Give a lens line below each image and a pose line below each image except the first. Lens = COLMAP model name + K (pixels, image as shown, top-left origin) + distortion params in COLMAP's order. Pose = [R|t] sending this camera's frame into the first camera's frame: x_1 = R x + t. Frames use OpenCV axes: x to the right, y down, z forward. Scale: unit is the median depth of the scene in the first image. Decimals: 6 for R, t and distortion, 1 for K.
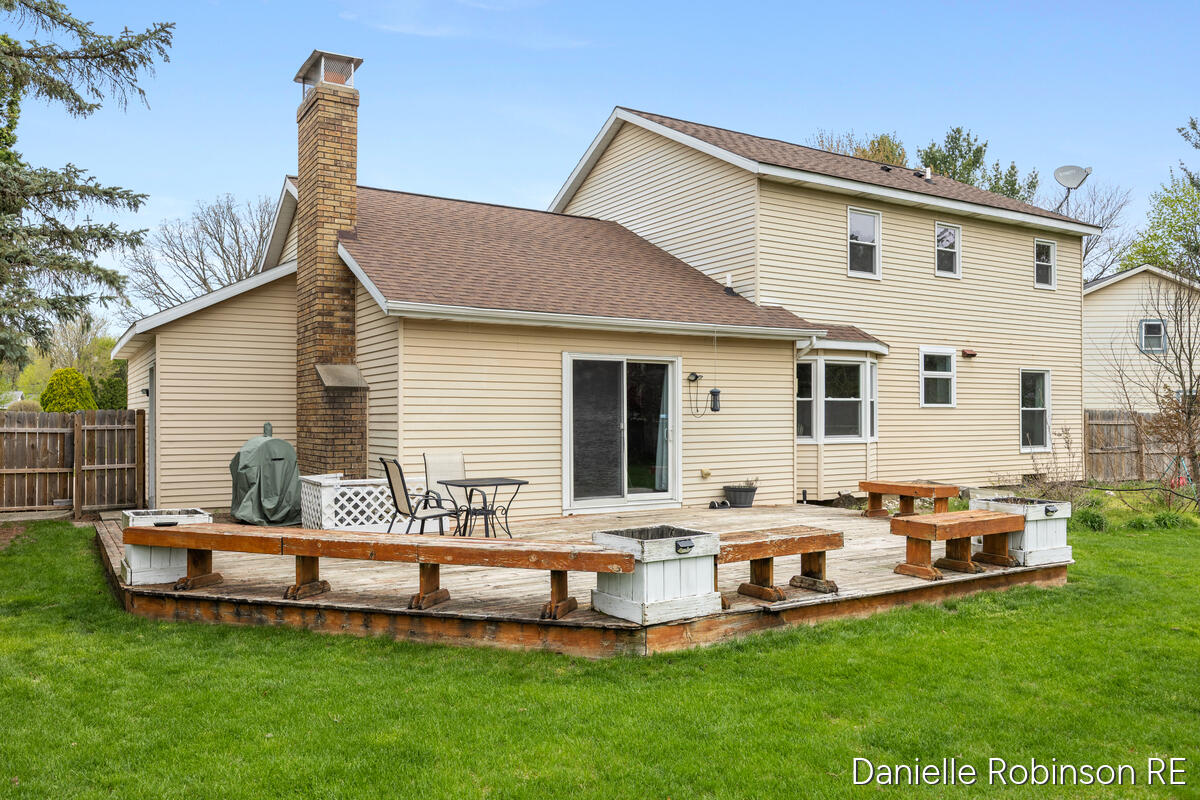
lens RADIAL K [[892.0, 0, 629.6], [0, 892.0, 400.5], [0, 0, 1]] dist [0.023752, -0.002178]
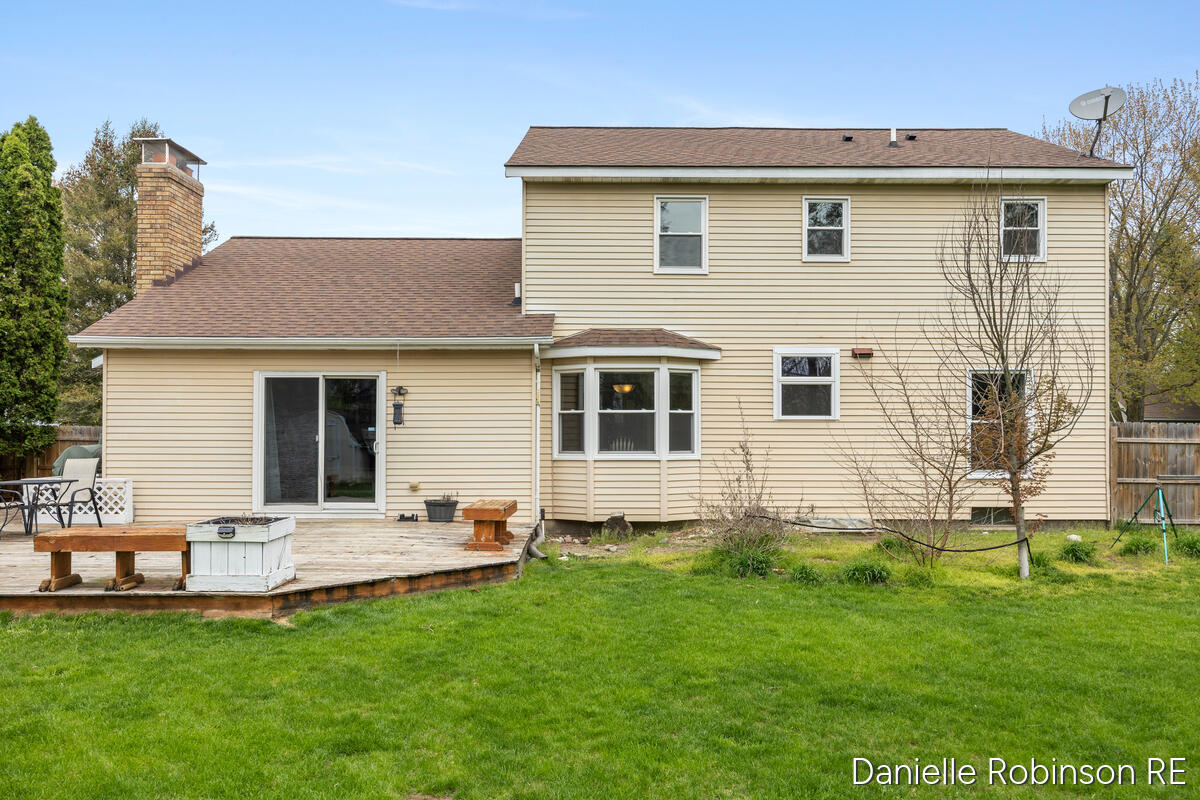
lens RADIAL K [[833.7, 0, 602.1], [0, 833.7, 432.2], [0, 0, 1]] dist [0.003394, -0.000098]
pose [[0.852744, 0.000714, -0.522328, 0.766317], [0.006689, 0.999902, 0.012287, 0.010824], [0.522286, -0.013972, 0.852656, 0.313238]]
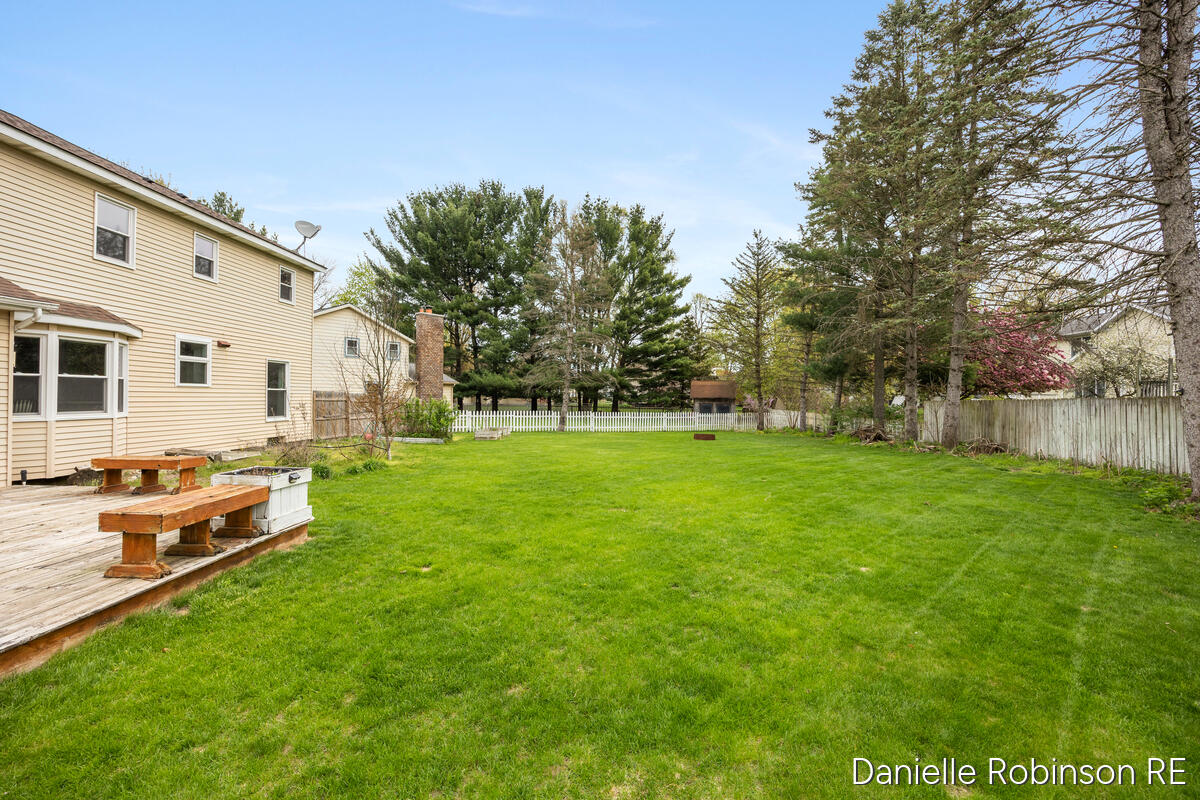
lens RADIAL K [[521.5, 0, 600.0], [0, 521.5, 400.0], [0, 0, 1]] dist [-0.020693, 0.000132]
pose [[0.553698, 0.001290, 0.832717, 0.092811], [-0.022075, 0.999670, 0.013130, 0.006068], [-0.832425, -0.025652, 0.553544, 0.212061]]
